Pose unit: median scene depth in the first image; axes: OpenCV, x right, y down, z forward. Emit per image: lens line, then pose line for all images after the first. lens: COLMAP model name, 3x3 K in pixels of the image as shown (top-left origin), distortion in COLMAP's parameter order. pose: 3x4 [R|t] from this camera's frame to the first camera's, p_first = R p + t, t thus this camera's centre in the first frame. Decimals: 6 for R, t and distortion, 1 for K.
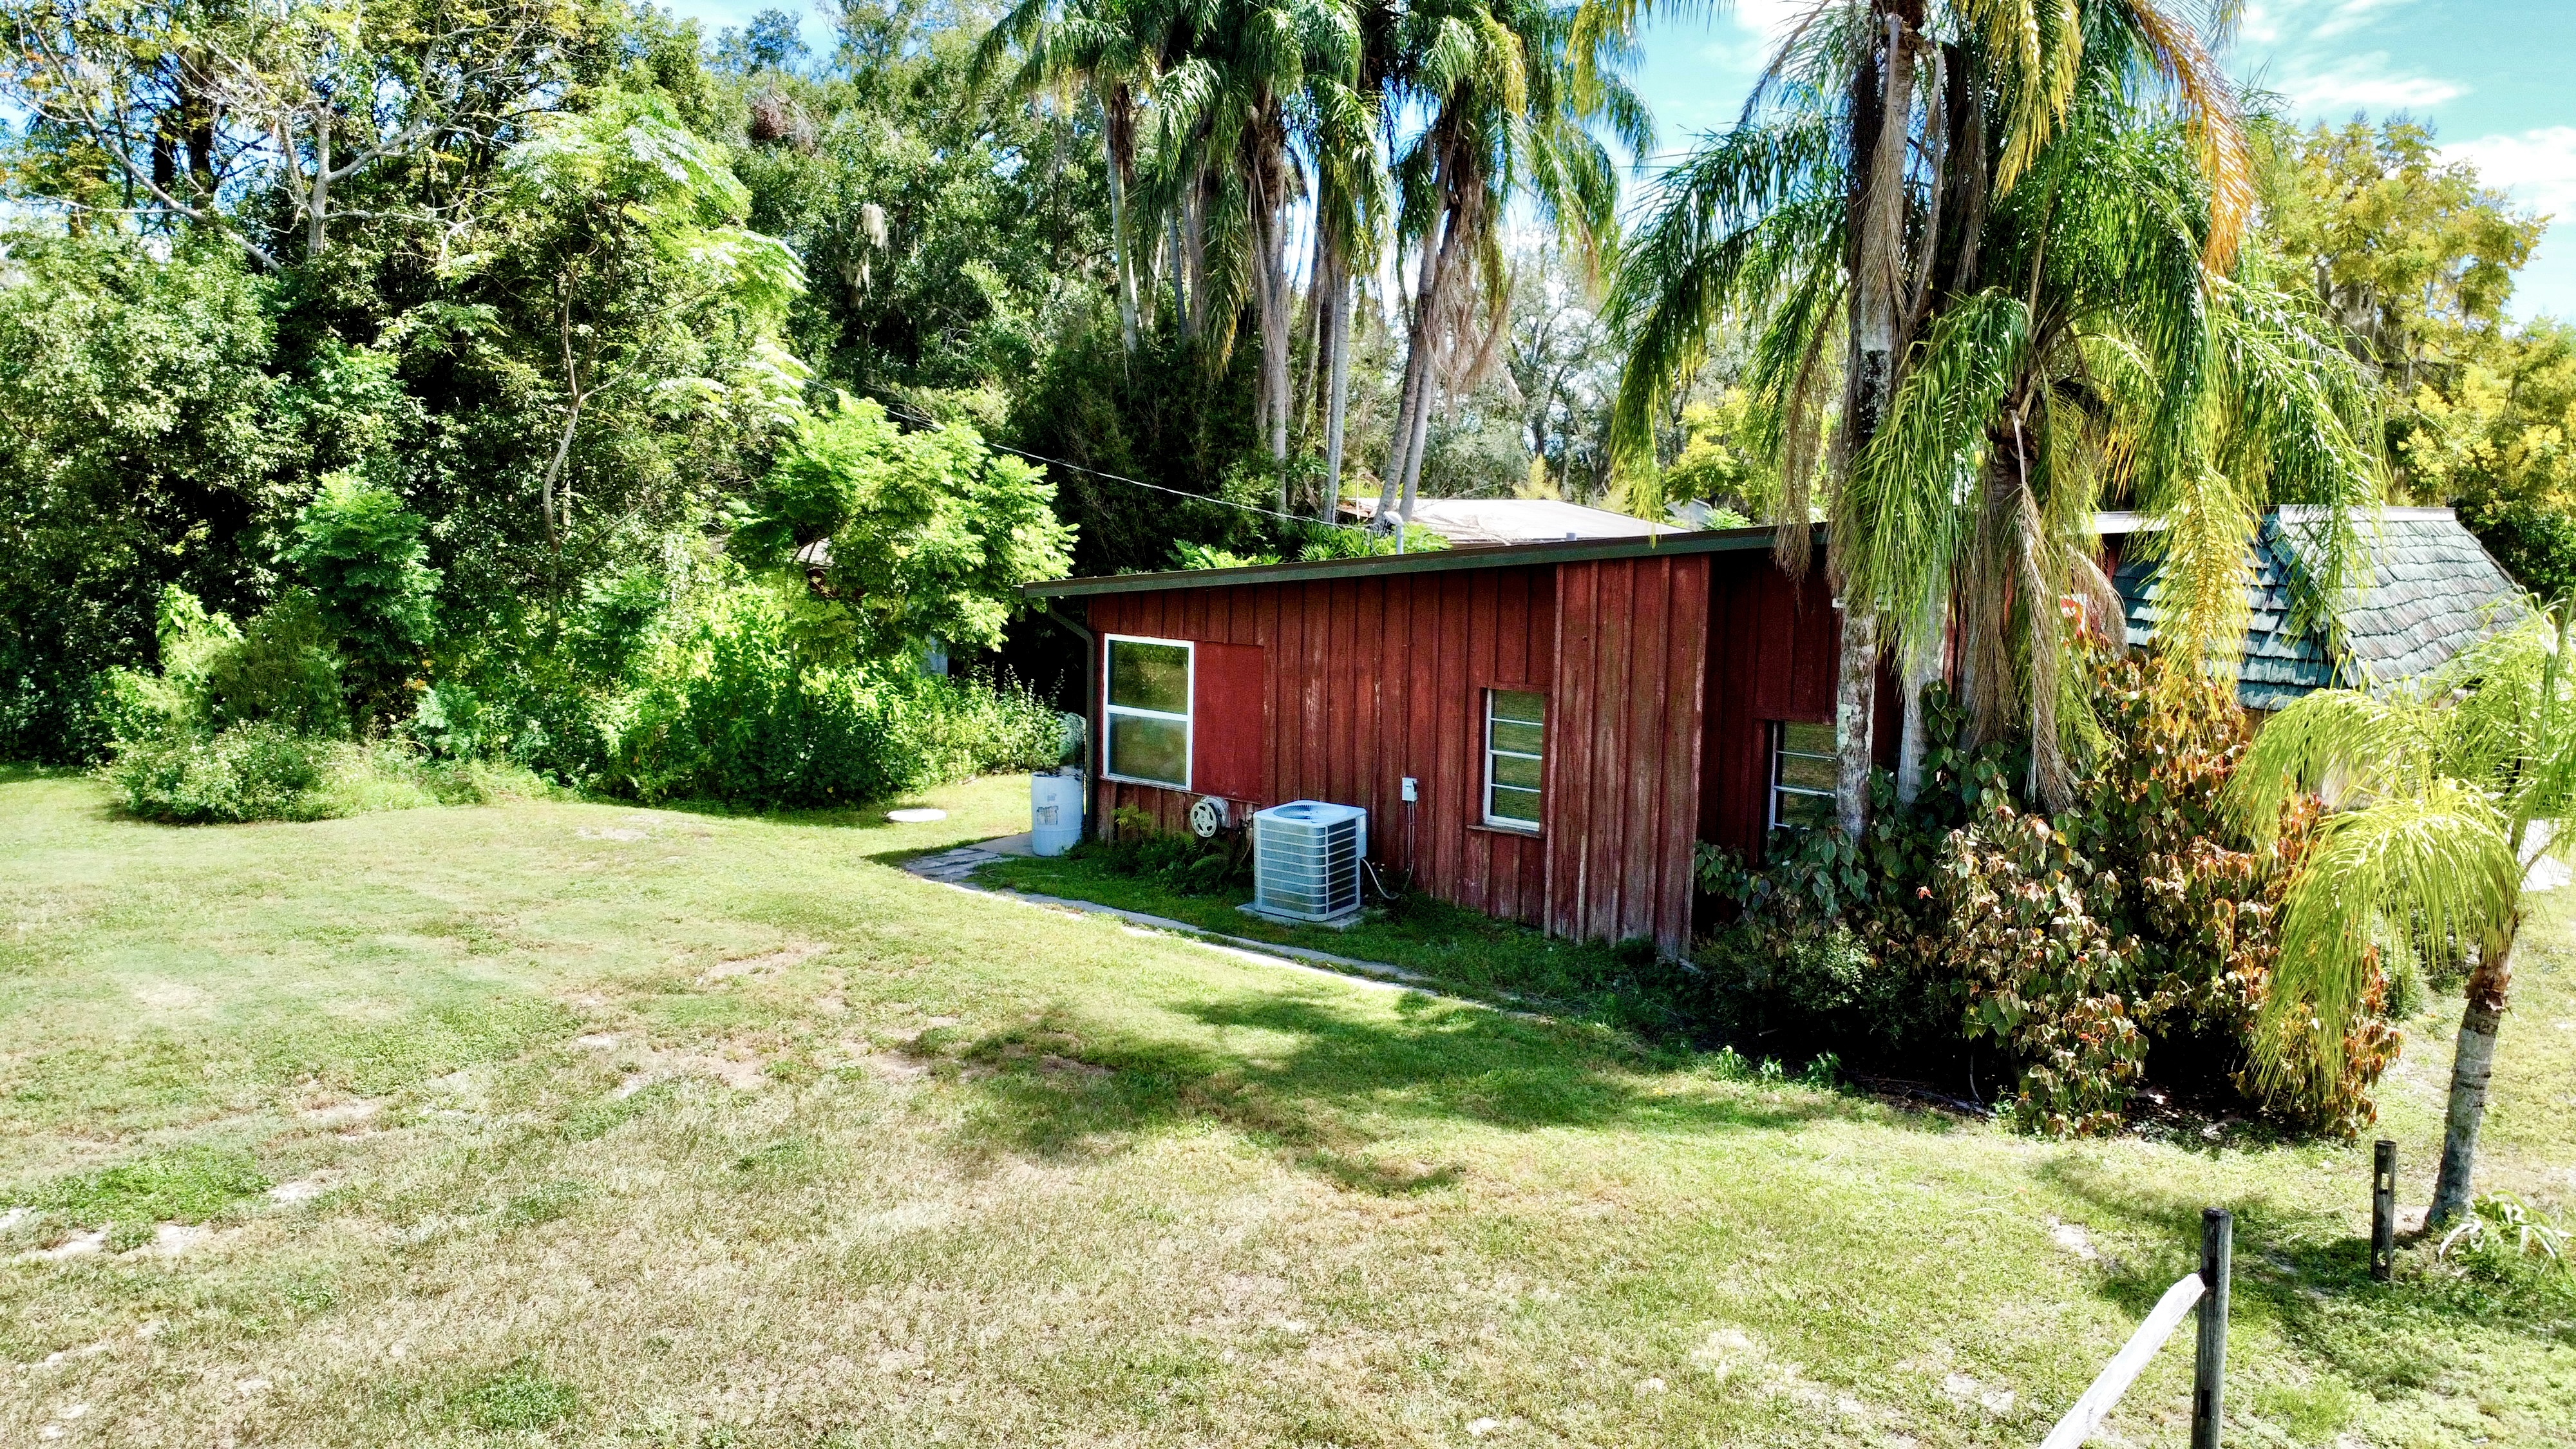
lens RADIAL K [[1860.6, 0, 1295.6], [0, 1860.6, 731.0], [0, 0, 1]] dist [-0.028154, -0.001831]
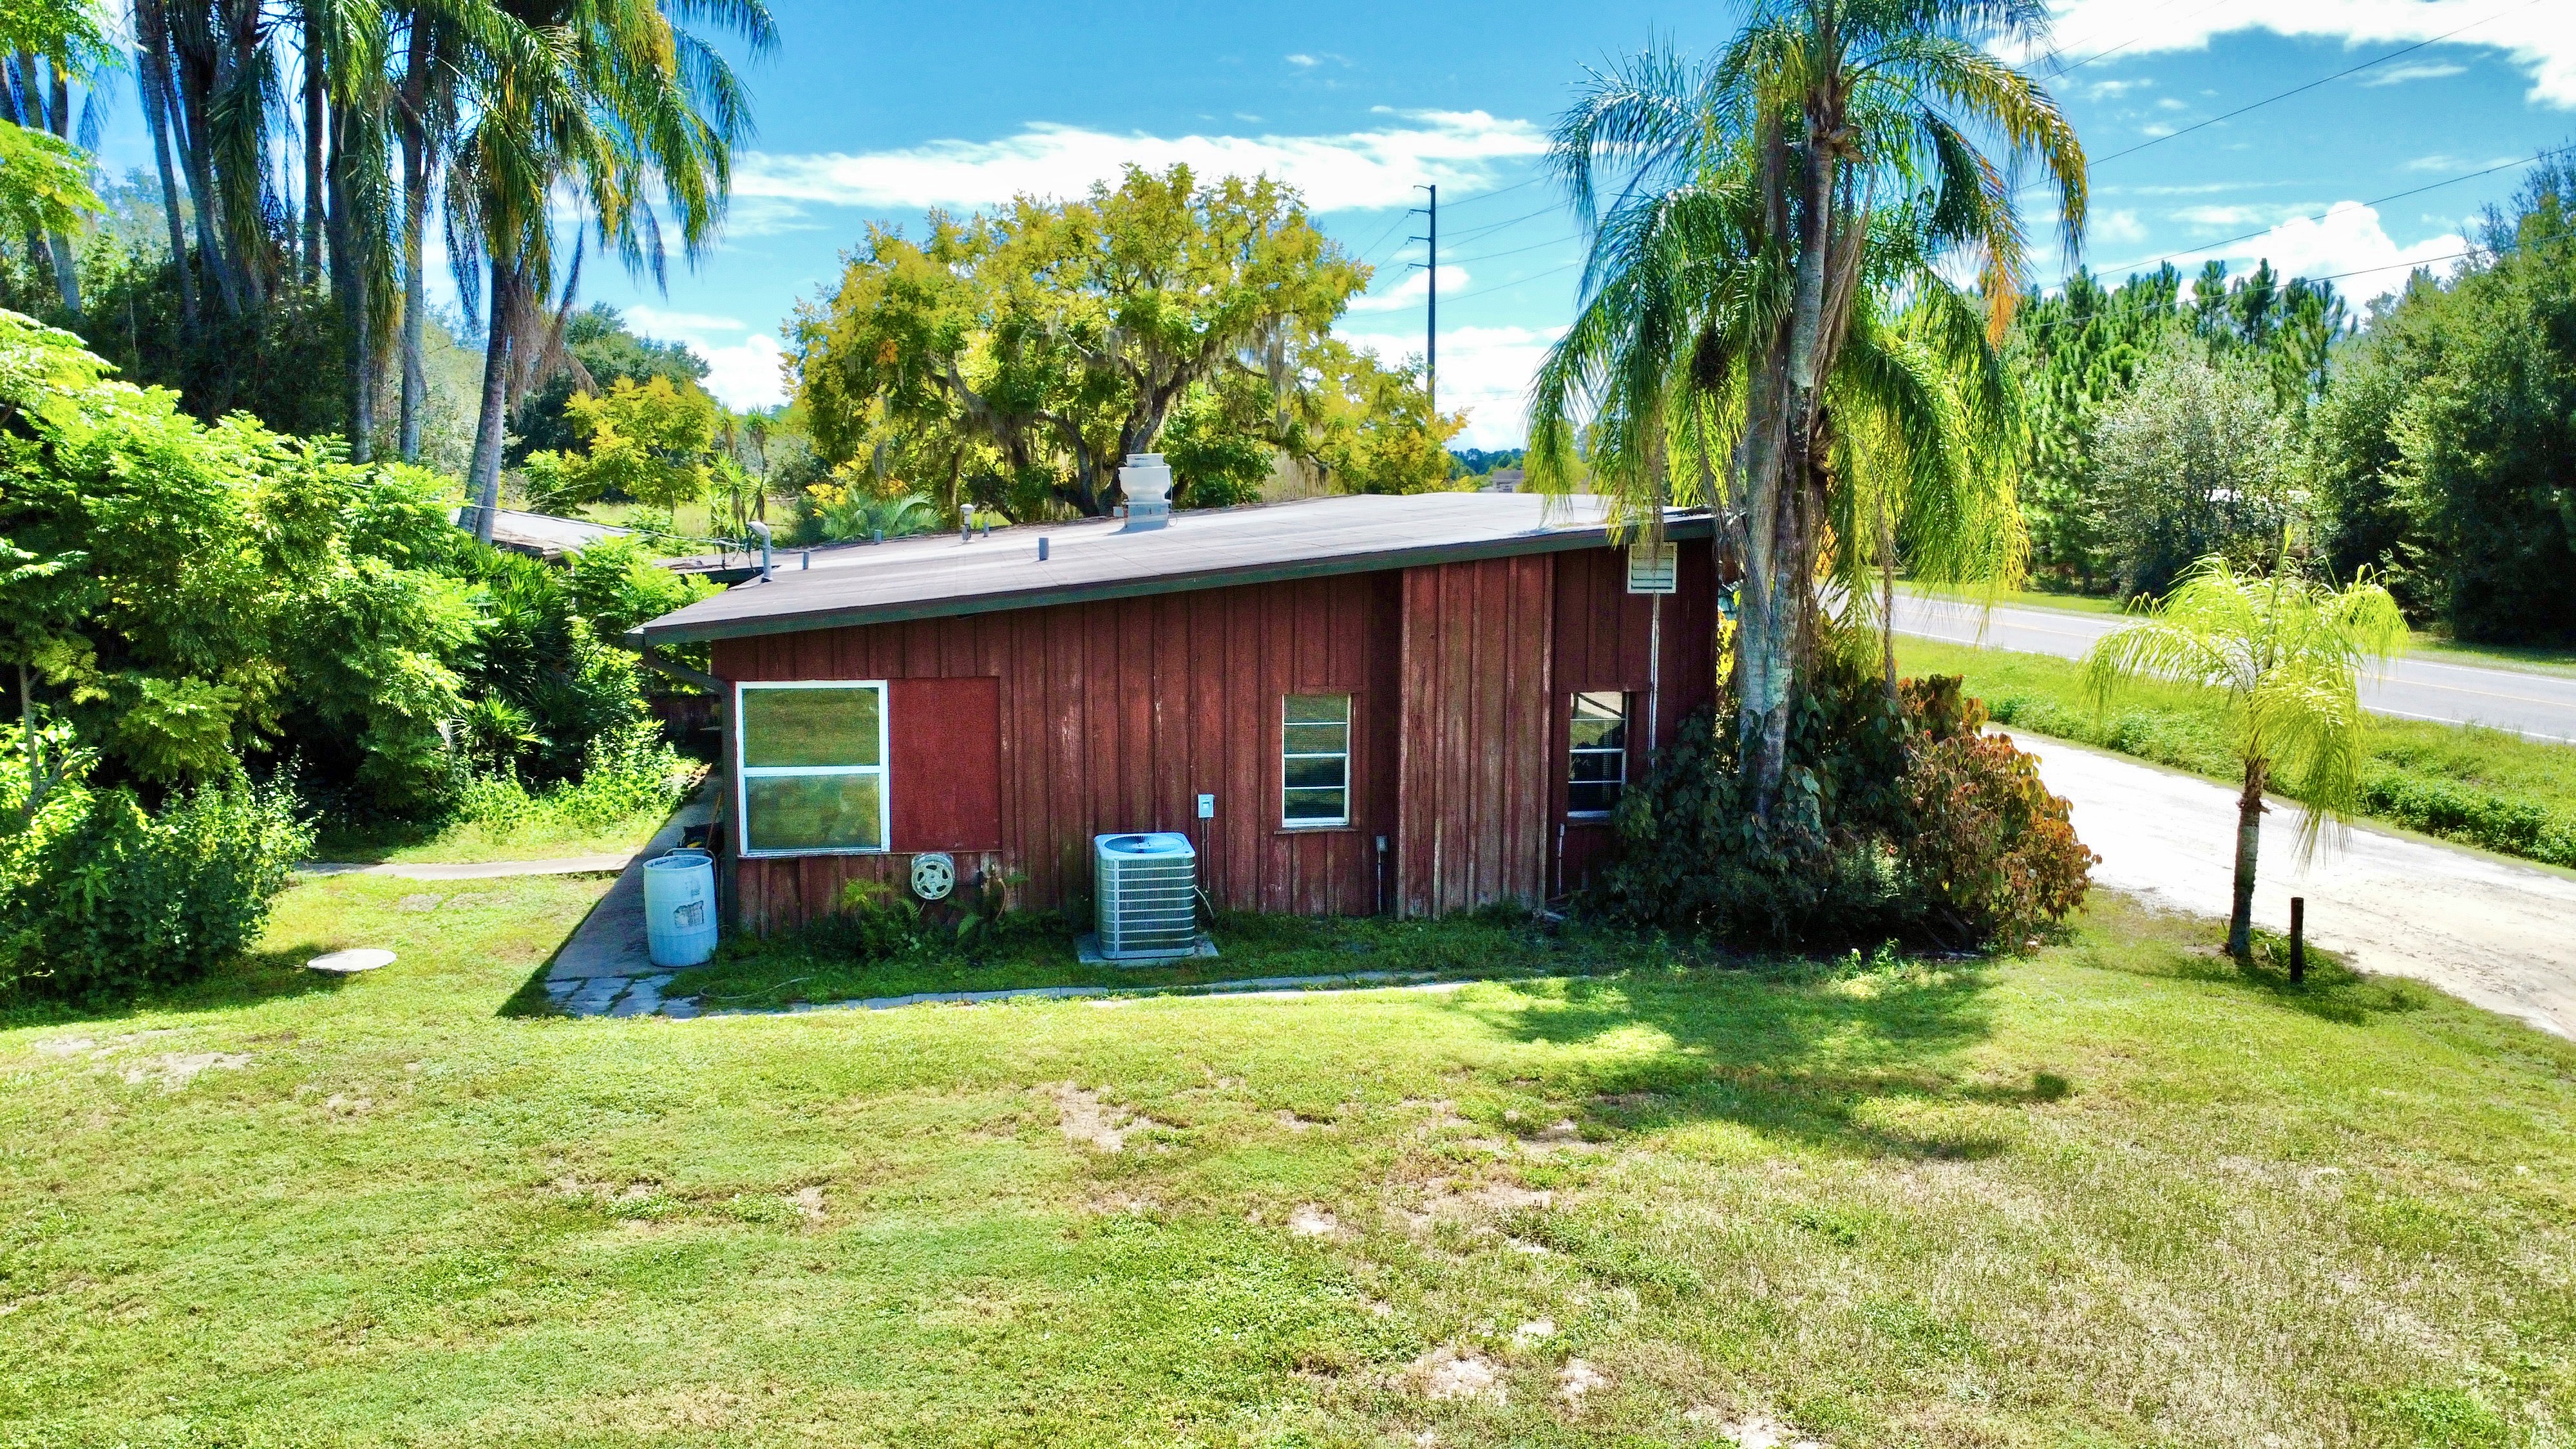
lens RADIAL K [[1860.6, 0, 1289.8], [0, 1860.6, 722.8], [0, 0, 1]] dist [-0.028154, -0.001831]
pose [[0.646998, -0.112874, 0.754091, -0.919074], [0.105528, 0.992720, 0.058051, -0.091637], [-0.755154, 0.042019, 0.654199, 0.459180]]
